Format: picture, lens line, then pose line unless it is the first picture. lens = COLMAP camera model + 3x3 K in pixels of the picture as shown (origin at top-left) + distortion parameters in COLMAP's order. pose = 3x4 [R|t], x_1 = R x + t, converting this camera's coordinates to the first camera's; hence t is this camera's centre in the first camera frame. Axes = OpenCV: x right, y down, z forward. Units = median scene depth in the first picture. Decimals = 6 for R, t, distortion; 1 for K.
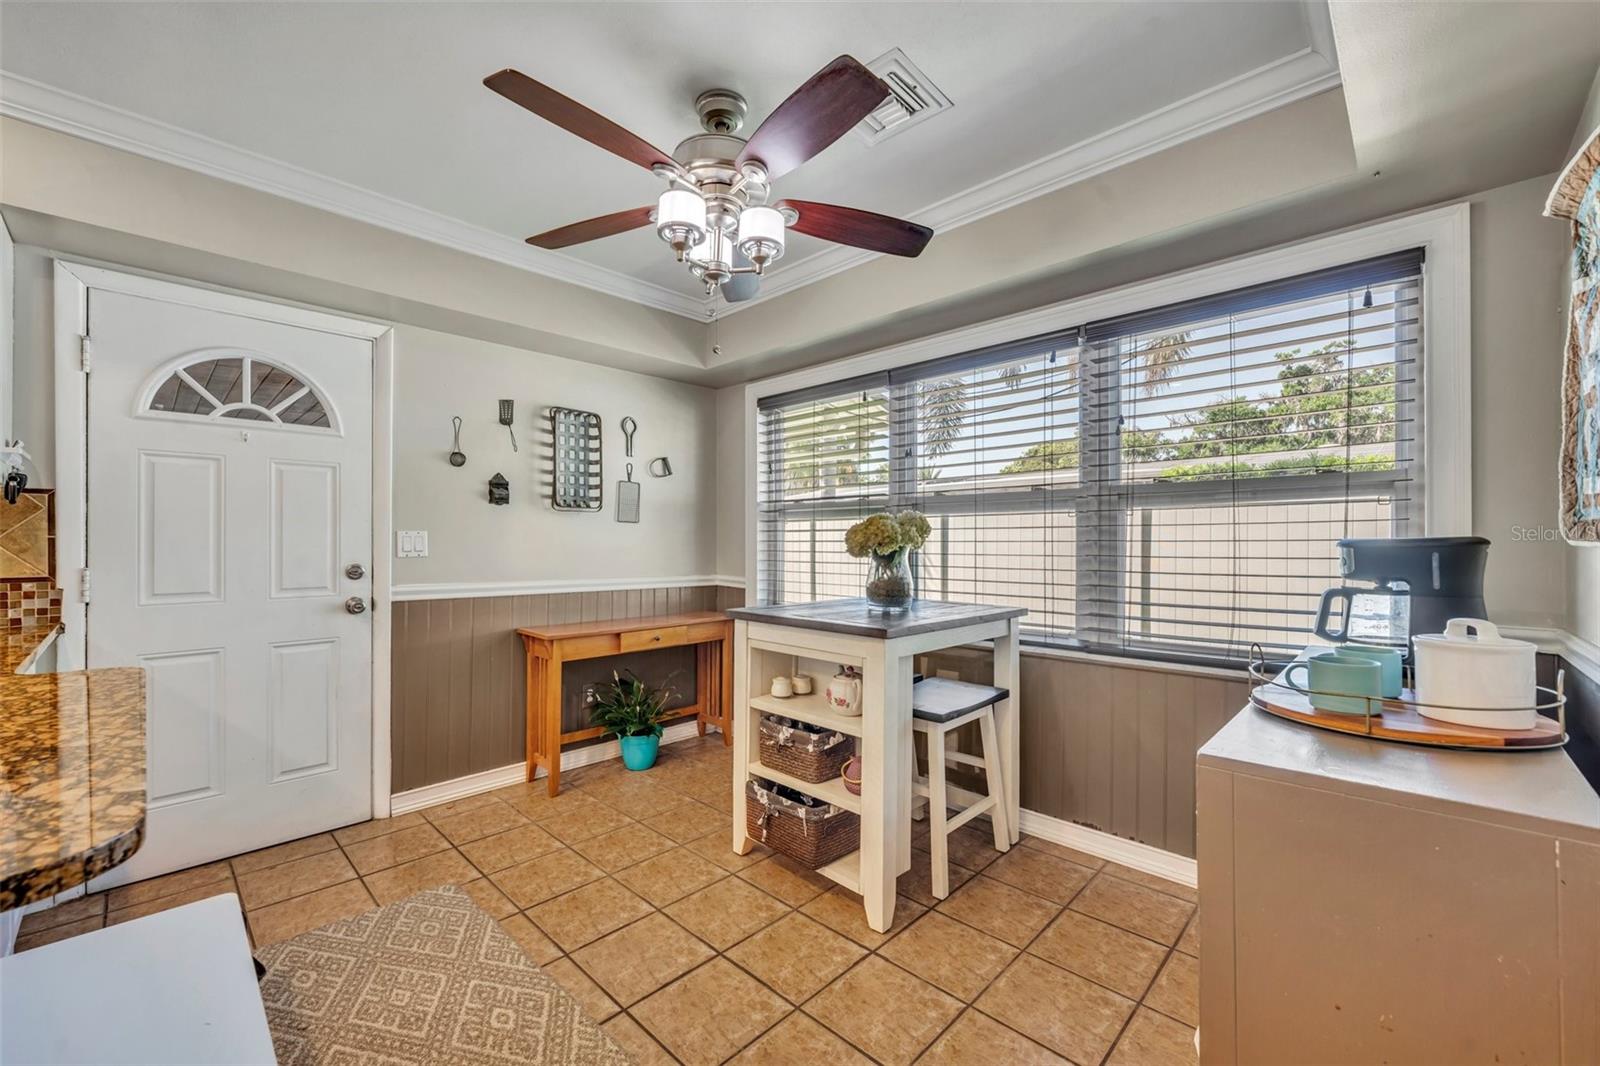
lens RADIAL K [[650.1, 0, 801.7], [0, 650.1, 537.9], [0, 0, 1]] dist [-0.001632, -0.000076]
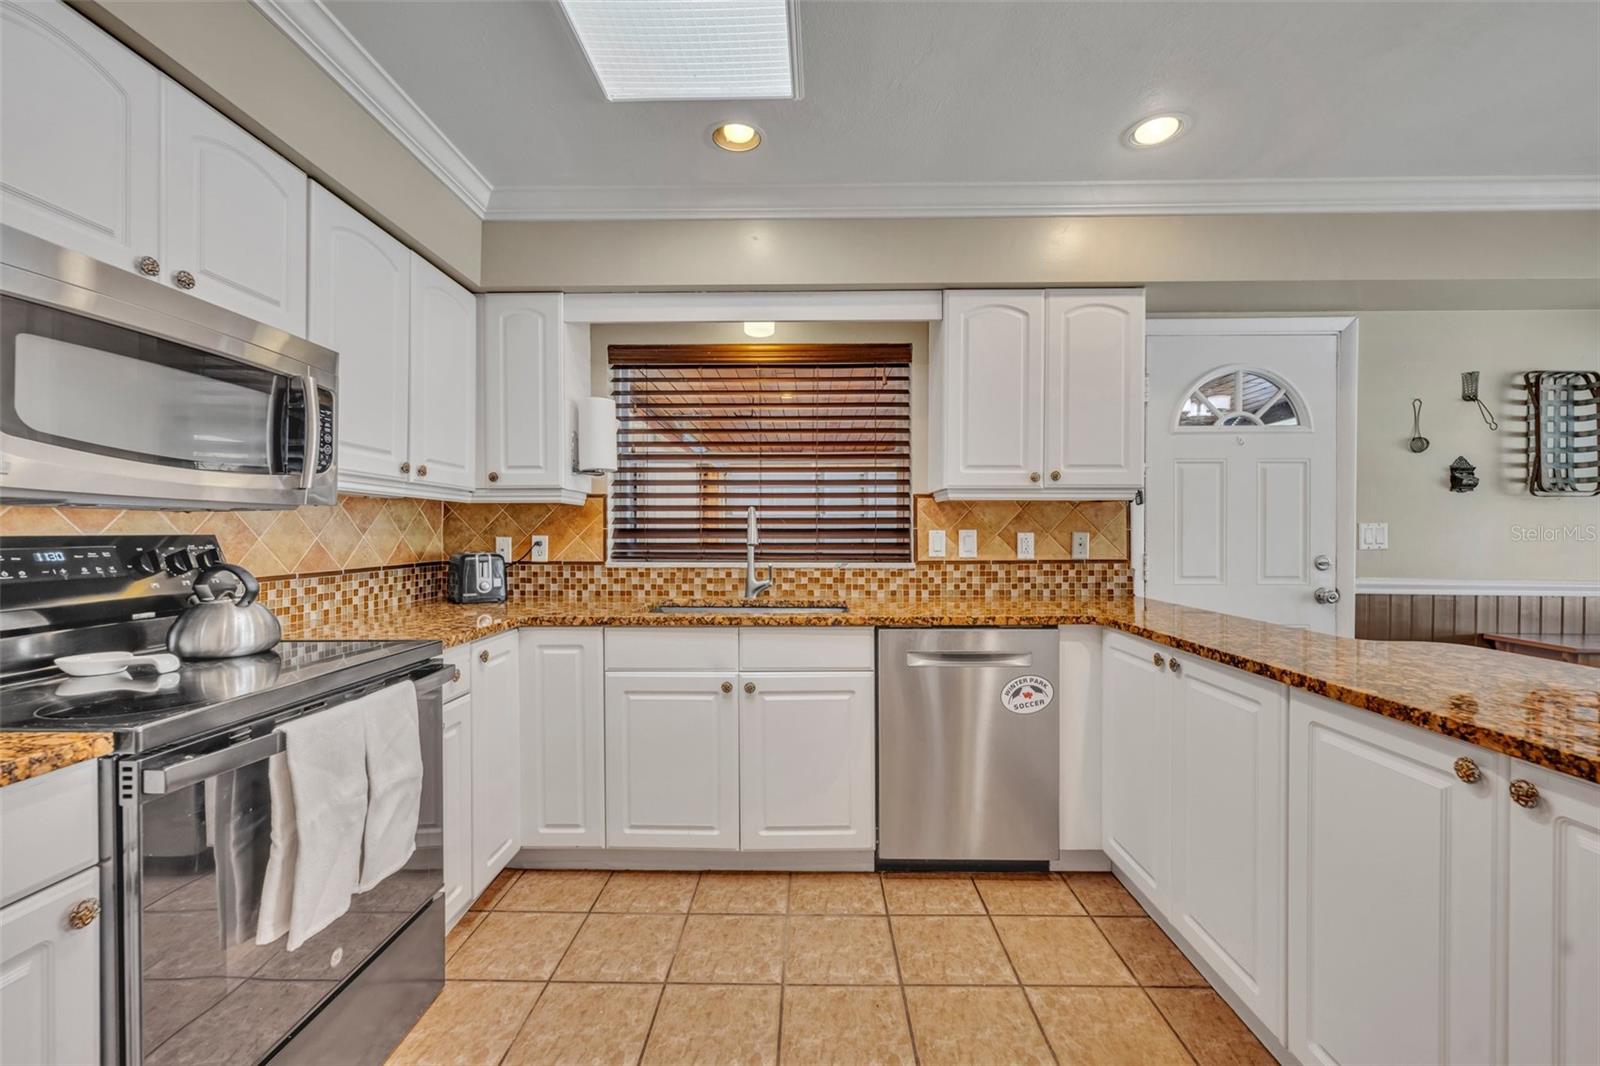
lens RADIAL K [[650.1, 0, 814.2], [0, 650.1, 536.0], [0, 0, 1]] dist [-0.001632, -0.000076]
pose [[0.681418, 0.004950, -0.731877, -0.469067], [0.002223, 0.999959, 0.008832, -0.001062], [0.731891, -0.007645, 0.681379, -0.281710]]
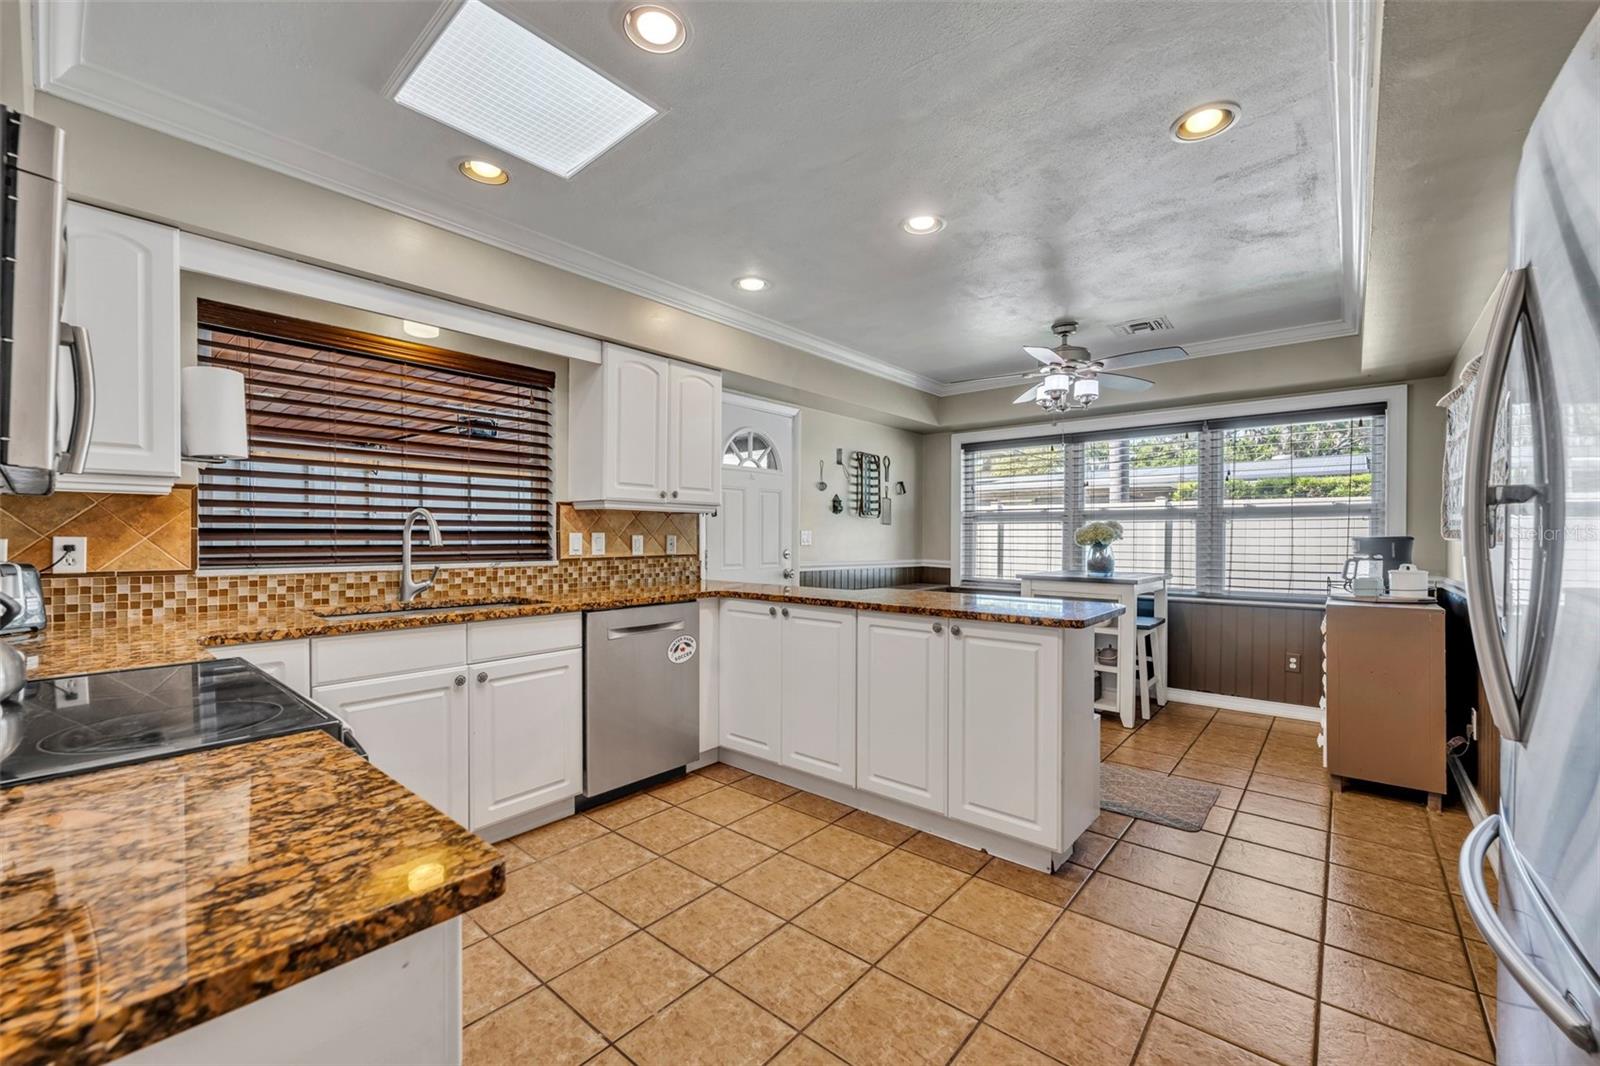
lens RADIAL K [[650.1, 0, 796.1], [0, 650.1, 541.0], [0, 0, 1]] dist [-0.001632, -0.000076]
pose [[0.998200, 0.003397, 0.059883, -0.741636], [-0.004064, 0.999931, 0.011008, -0.000778], [-0.059841, -0.011232, 0.998145, -0.685320]]
